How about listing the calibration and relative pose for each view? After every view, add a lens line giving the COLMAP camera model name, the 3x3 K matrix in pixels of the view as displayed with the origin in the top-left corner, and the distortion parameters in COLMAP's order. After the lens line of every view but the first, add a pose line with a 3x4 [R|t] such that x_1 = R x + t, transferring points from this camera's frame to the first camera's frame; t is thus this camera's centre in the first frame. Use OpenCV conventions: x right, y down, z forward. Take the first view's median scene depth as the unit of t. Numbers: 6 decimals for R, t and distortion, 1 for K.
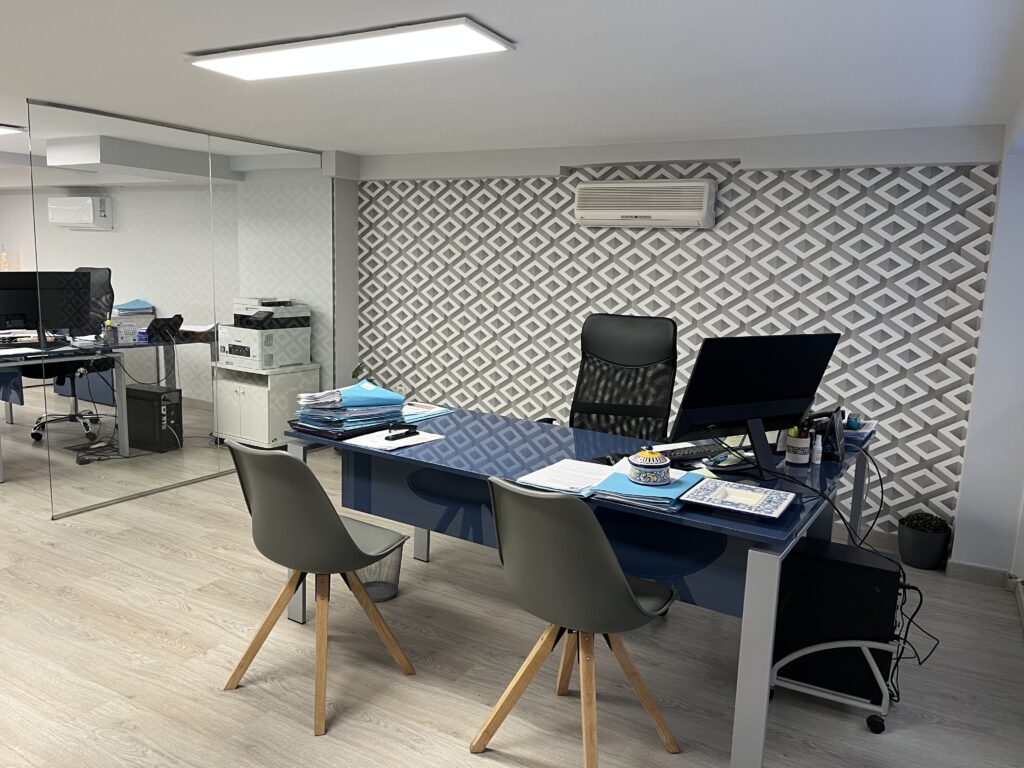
lens RADIAL K [[762.0, 0, 512.0], [0, 762.0, 384.0], [0, 0, 1]] dist [0.061893, -0.086911]
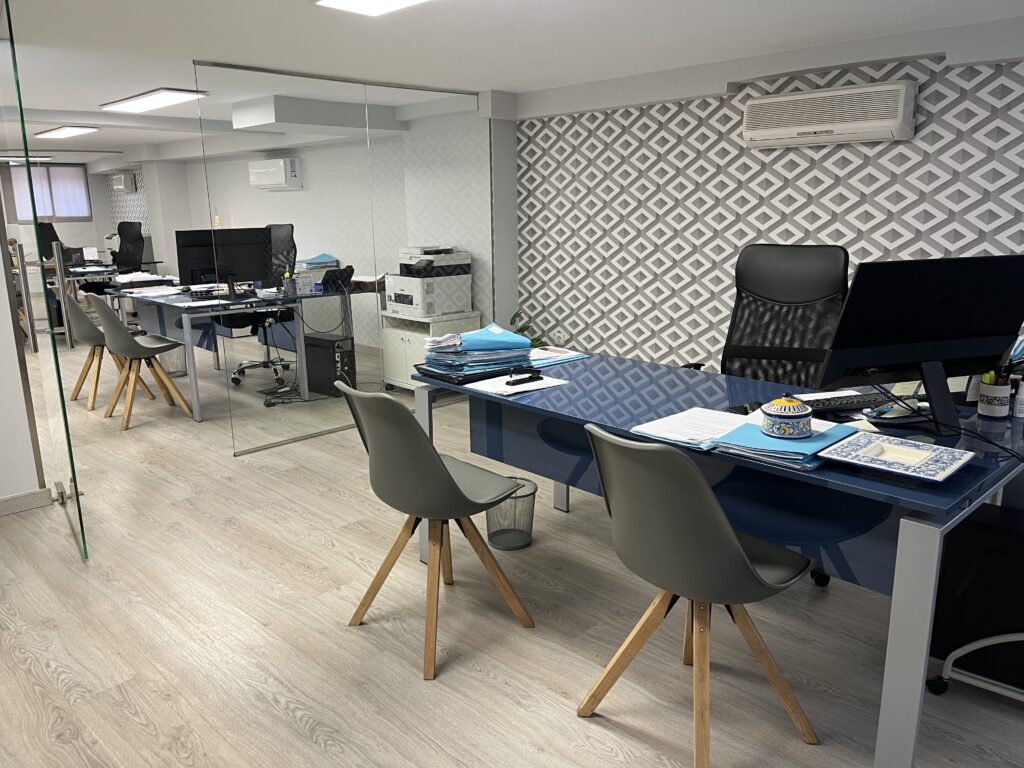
lens RADIAL K [[762.0, 0, 512.0], [0, 762.0, 384.0], [0, 0, 1]] dist [0.061893, -0.086911]
pose [[0.966904, 0.007523, -0.255029, 0.073715], [0.008841, 0.997977, 0.062958, 0.010868], [0.254987, -0.063129, 0.964881, 0.070415]]
